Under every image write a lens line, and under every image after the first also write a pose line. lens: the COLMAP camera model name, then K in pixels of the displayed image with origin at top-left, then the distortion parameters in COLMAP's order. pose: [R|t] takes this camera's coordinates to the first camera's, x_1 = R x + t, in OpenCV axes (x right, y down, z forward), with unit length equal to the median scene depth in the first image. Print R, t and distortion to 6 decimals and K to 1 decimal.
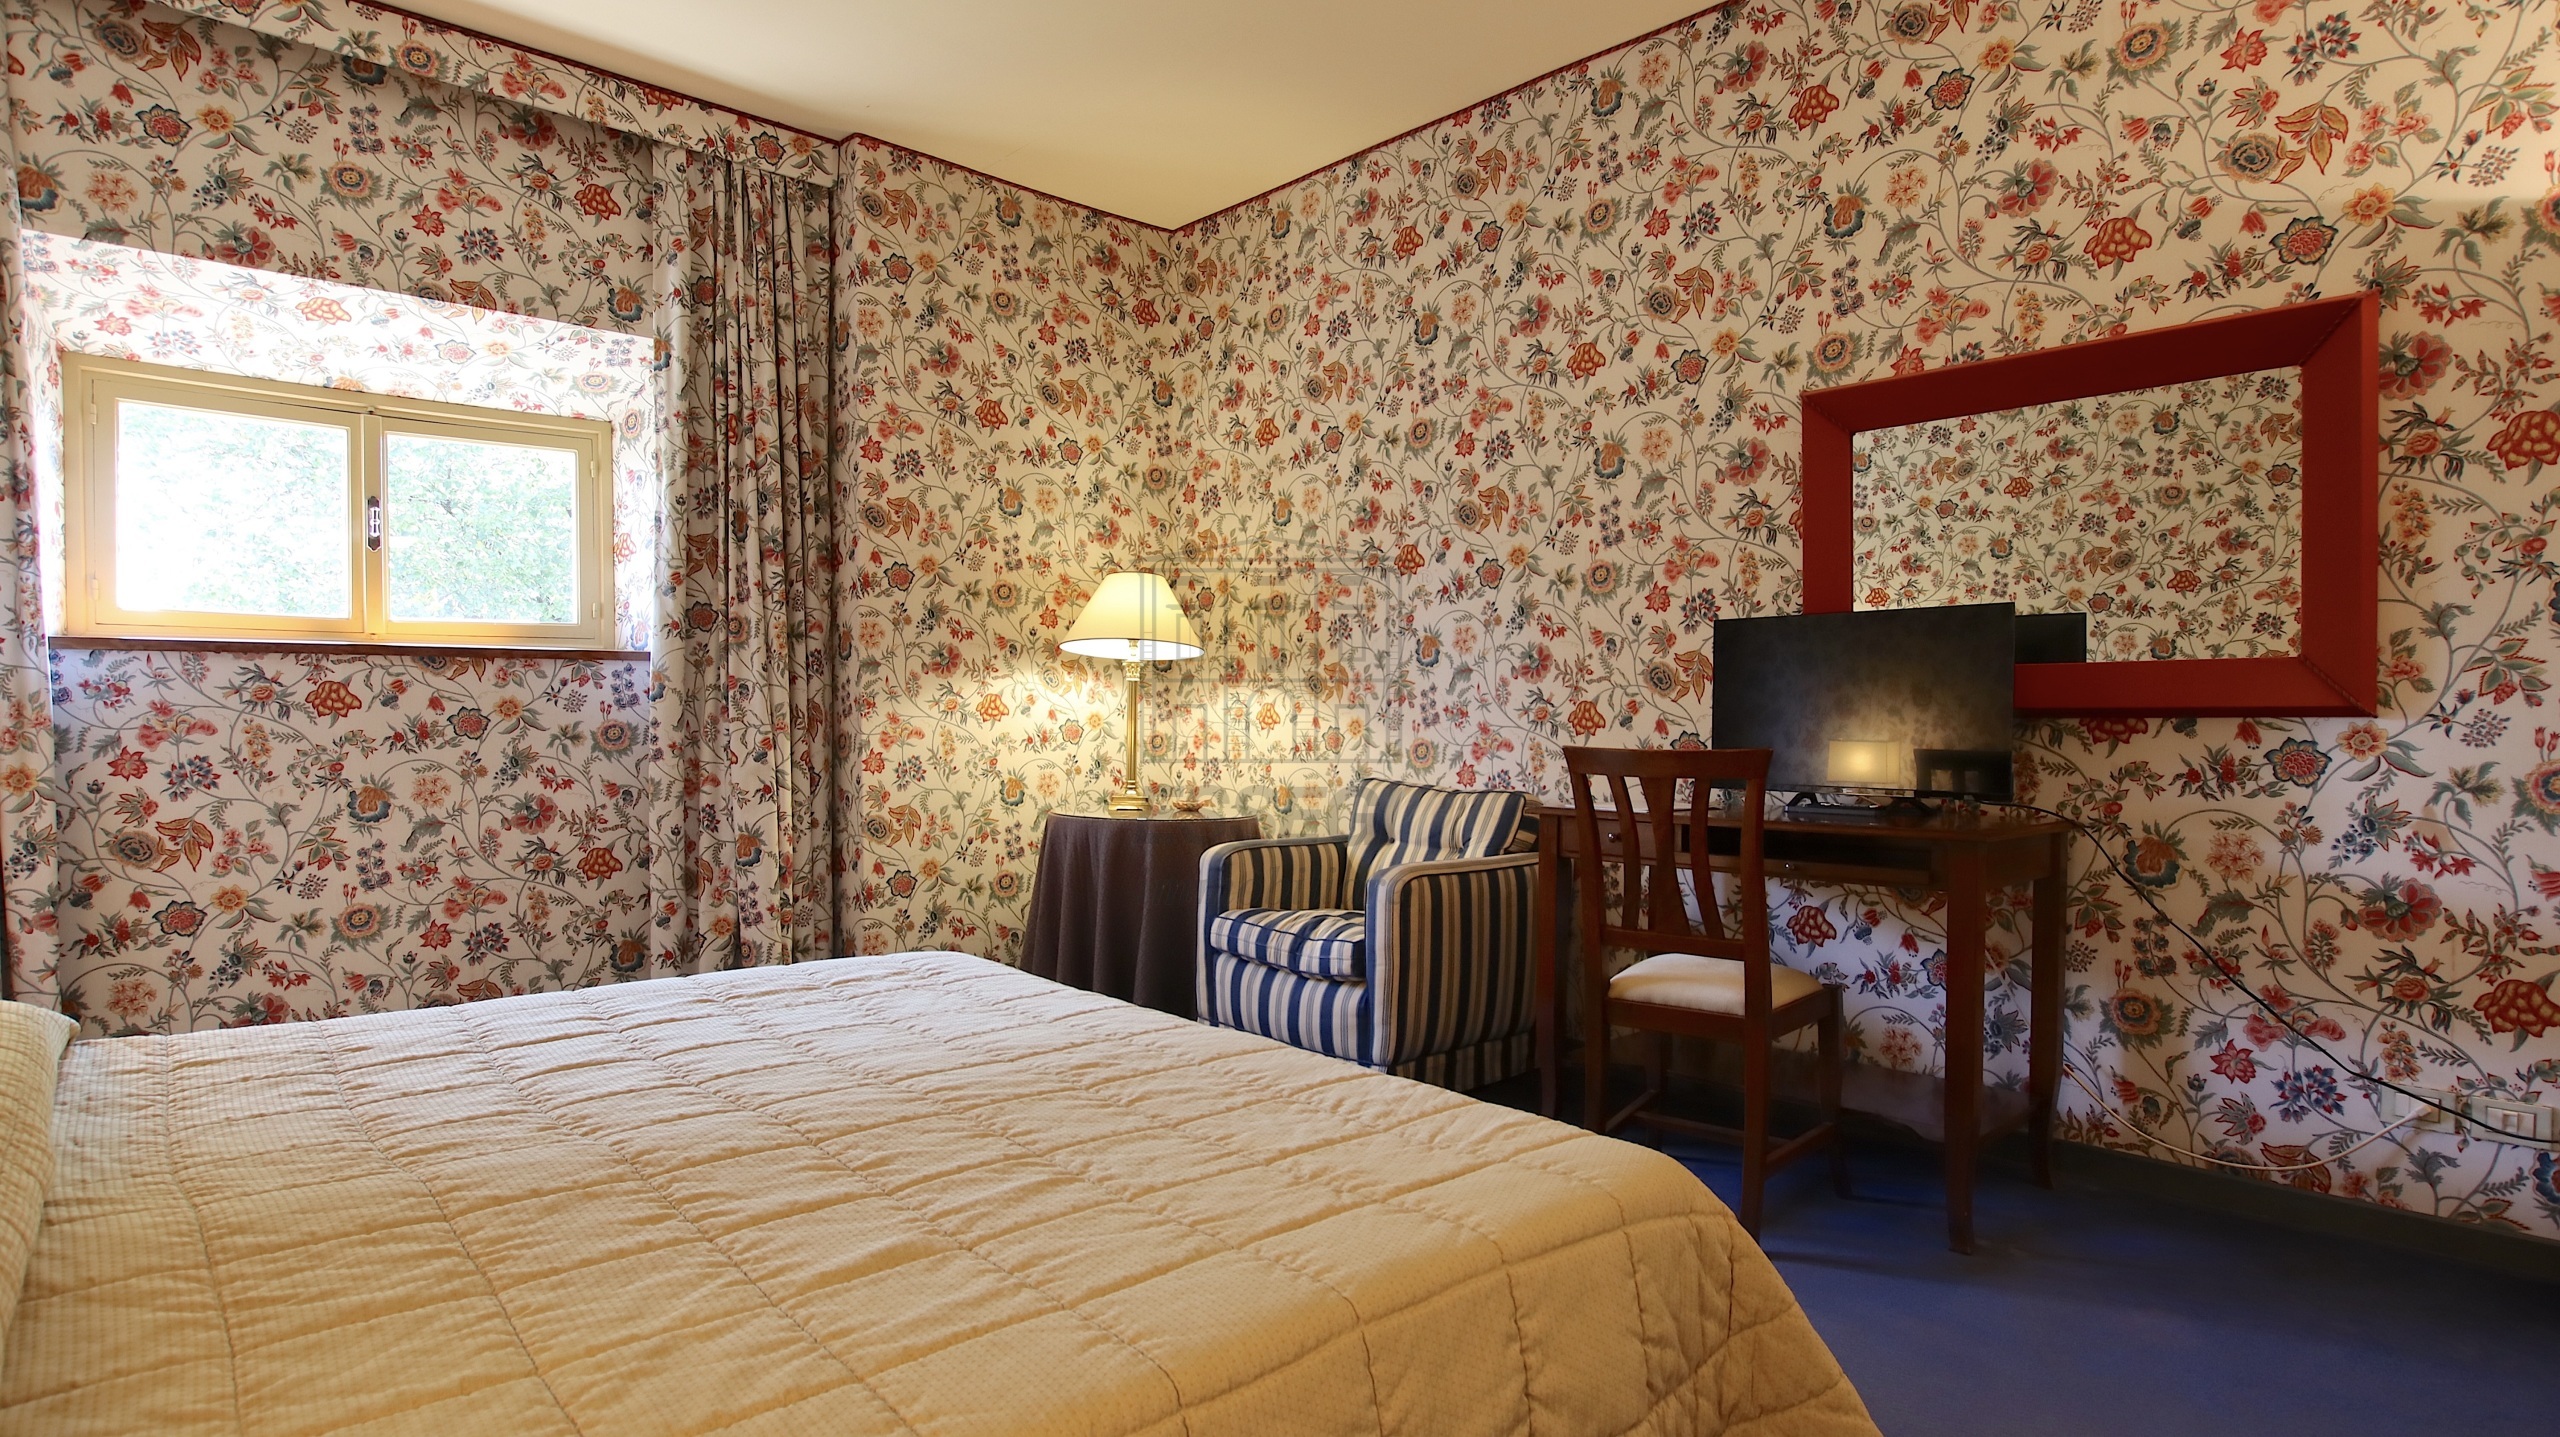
lens RADIAL K [[1348.6, 0, 1187.0], [0, 1348.6, 737.4], [0, 0, 1]] dist [-0.031965, 0.004959]
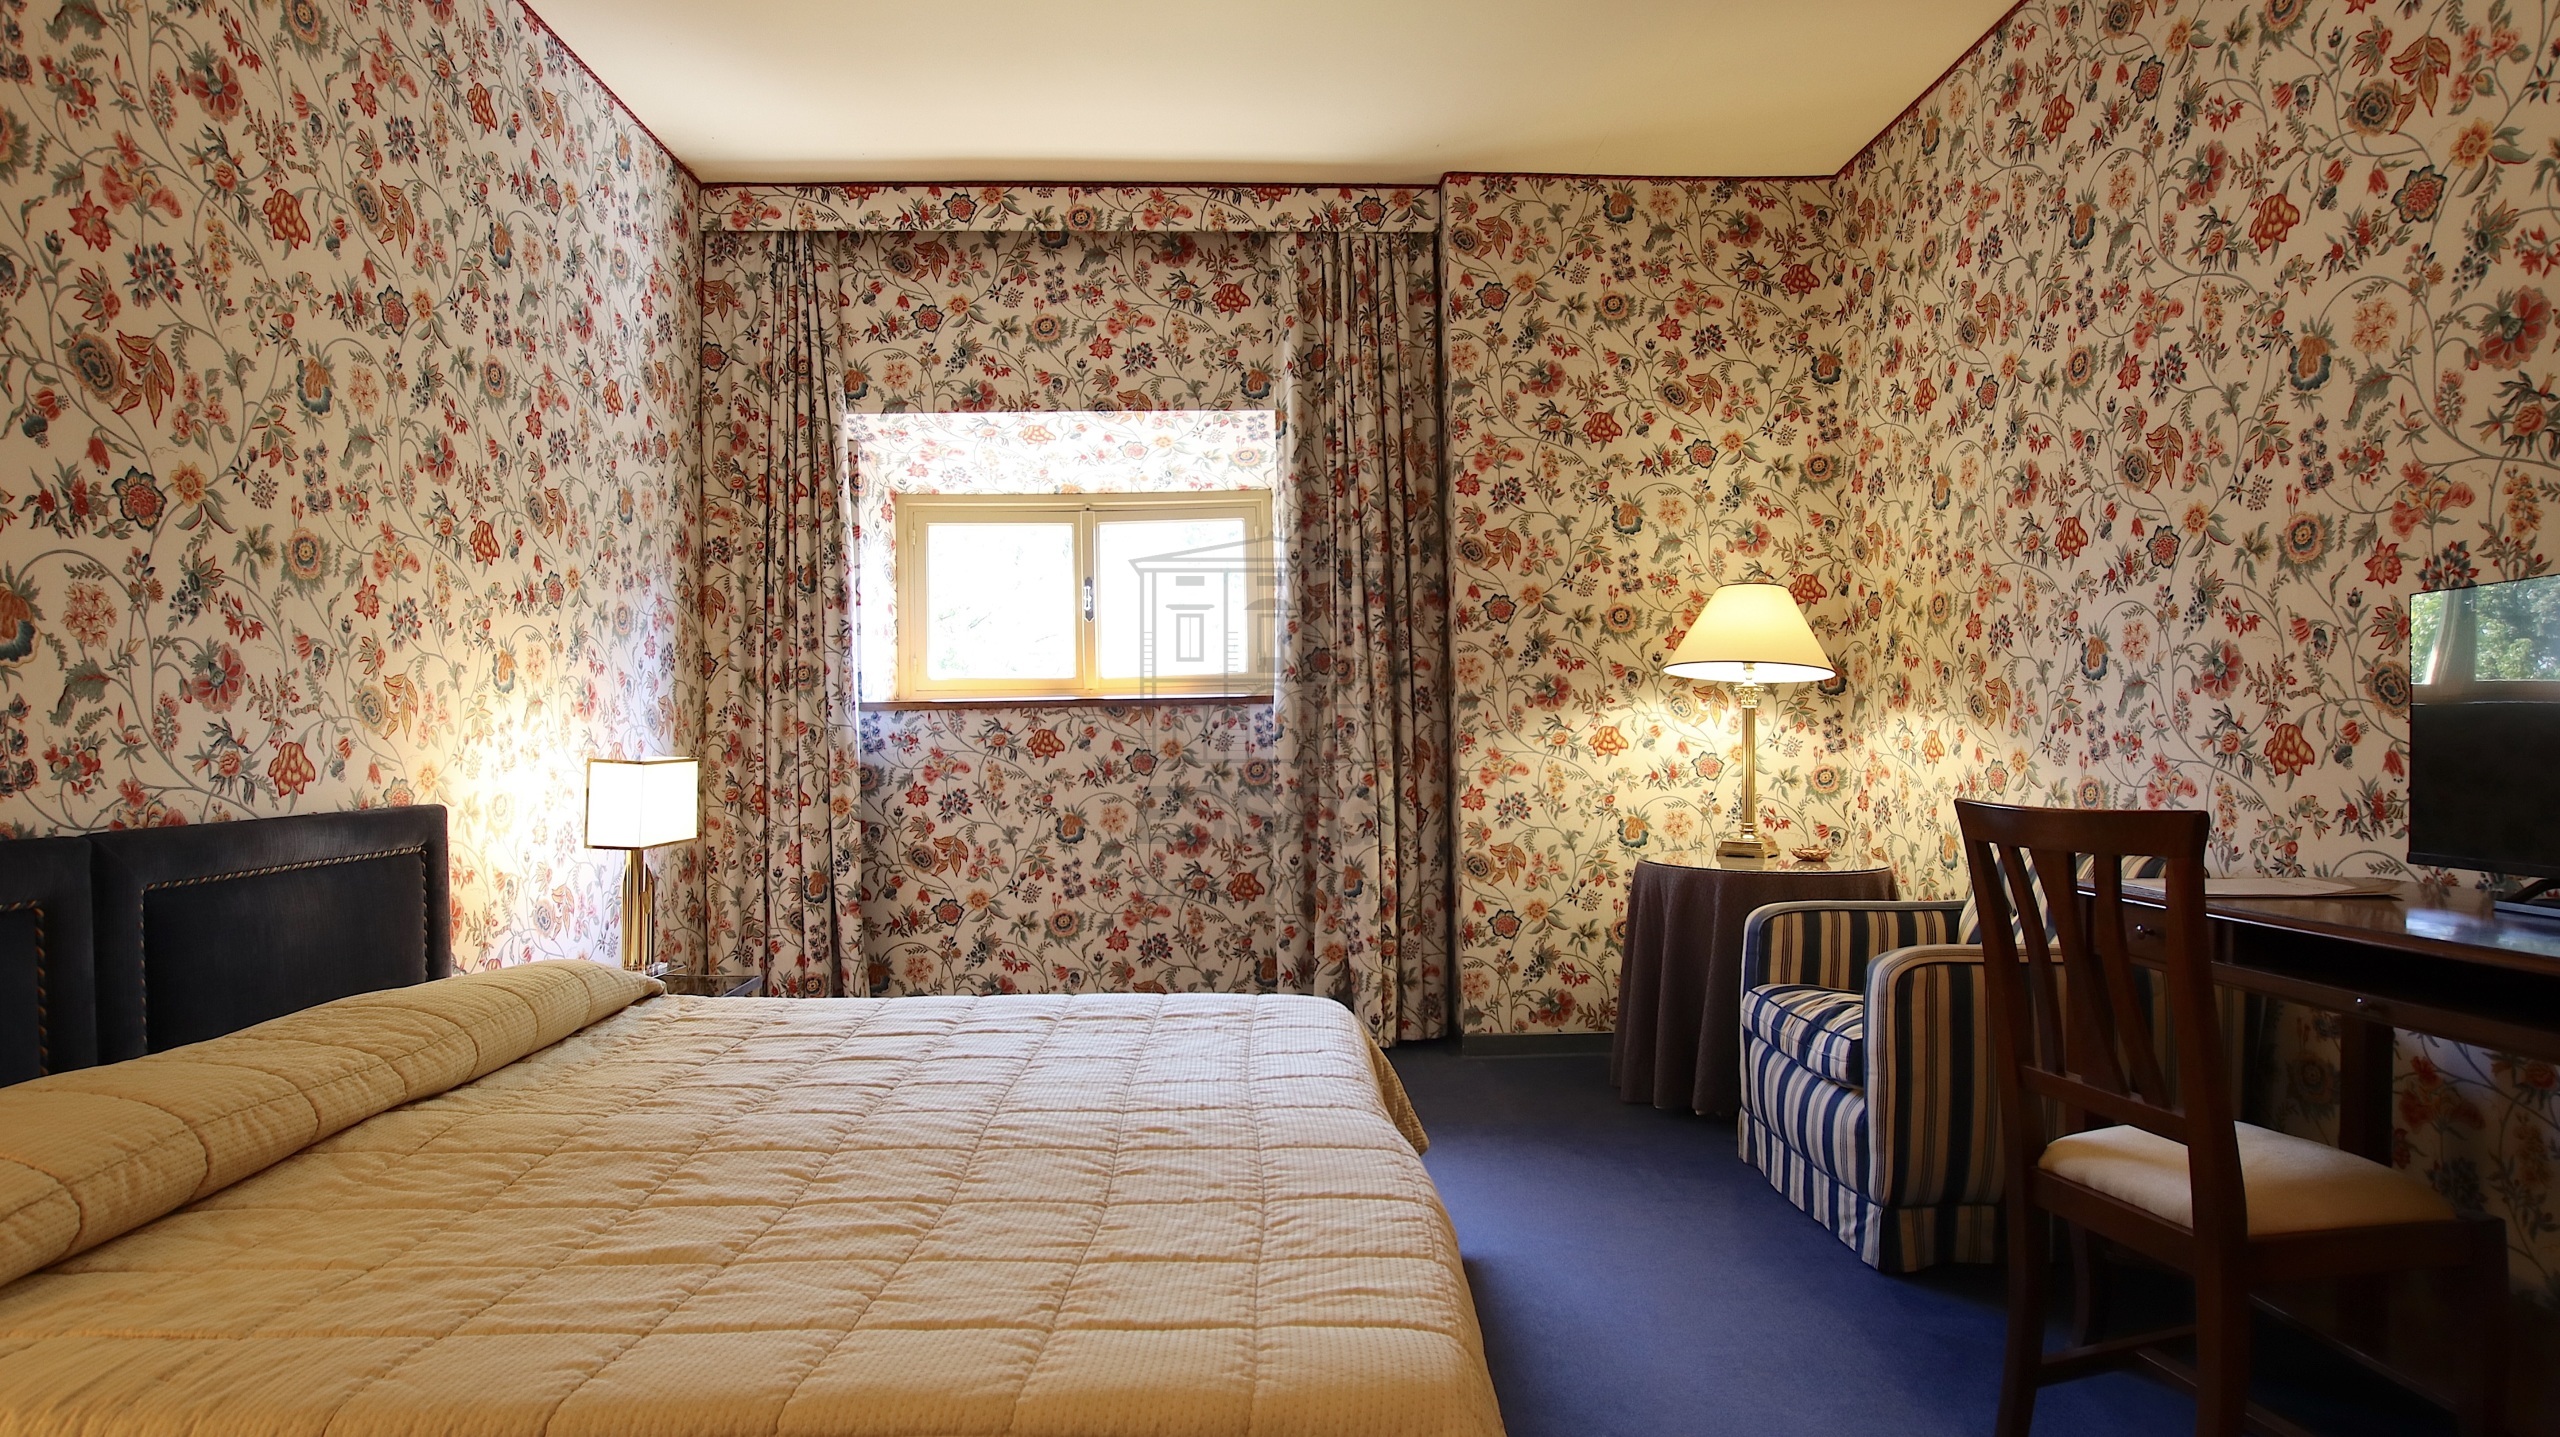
lens RADIAL K [[1348.6, 0, 1267.3], [0, 1348.6, 737.9], [0, 0, 1]] dist [-0.031965, 0.004959]
pose [[0.767635, -0.015287, -0.640705, 0.307161], [0.005153, 0.999830, -0.017681, -0.010199], [0.640867, 0.010271, 0.767583, 0.153106]]
